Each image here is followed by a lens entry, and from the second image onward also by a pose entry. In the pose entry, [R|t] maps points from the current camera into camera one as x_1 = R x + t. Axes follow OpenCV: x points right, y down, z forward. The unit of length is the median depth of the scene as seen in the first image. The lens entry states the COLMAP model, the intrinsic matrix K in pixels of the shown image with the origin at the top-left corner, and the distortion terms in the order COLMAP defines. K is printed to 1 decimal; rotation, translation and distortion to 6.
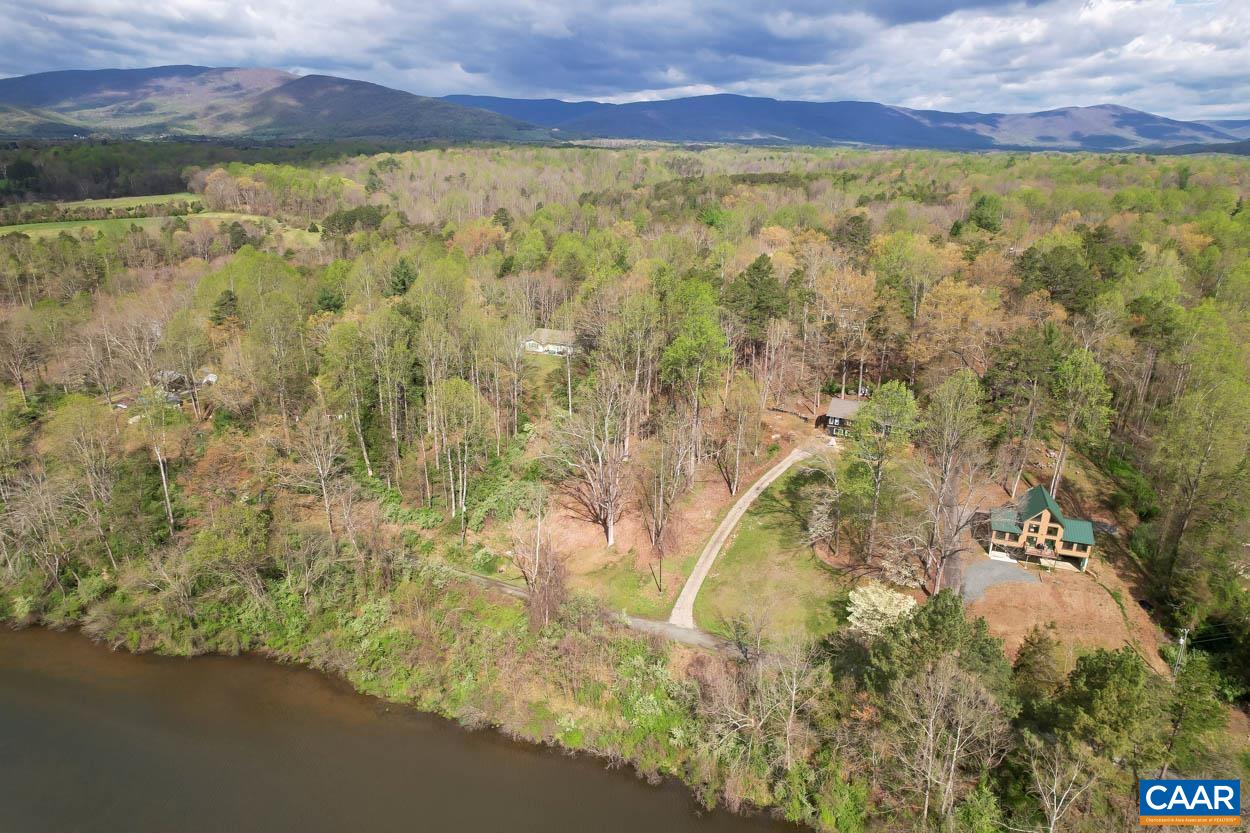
lens RADIAL K [[810.9, 0, 622.4], [0, 810.9, 405.7], [0, 0, 1]] dist [-0.061694, 0.054392]
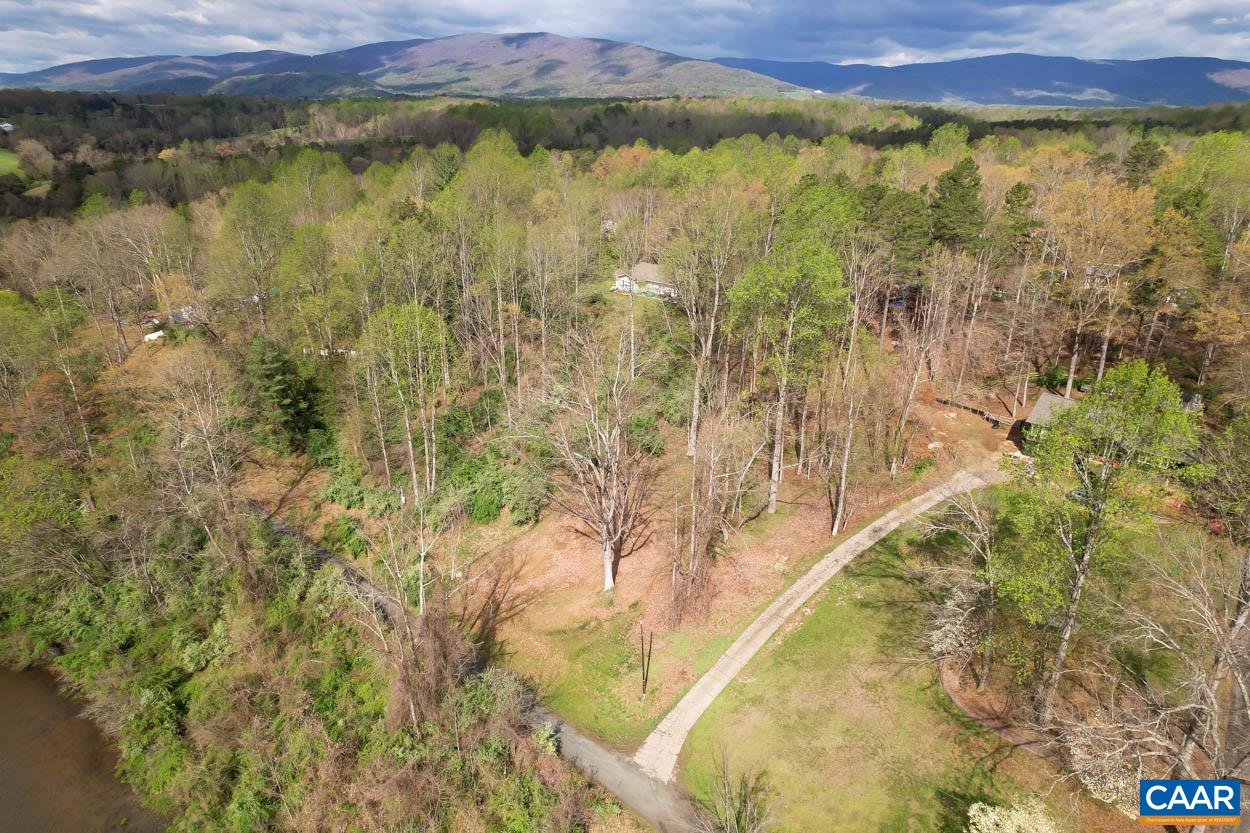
lens RADIAL K [[810.9, 0, 614.3], [0, 810.9, 422.2], [0, 0, 1]] dist [-0.061694, 0.054392]
pose [[0.952221, 0.113165, -0.283671, 0.146629], [-0.093574, 0.992252, 0.081730, -0.008346], [0.290722, -0.051281, 0.955432, 0.386709]]
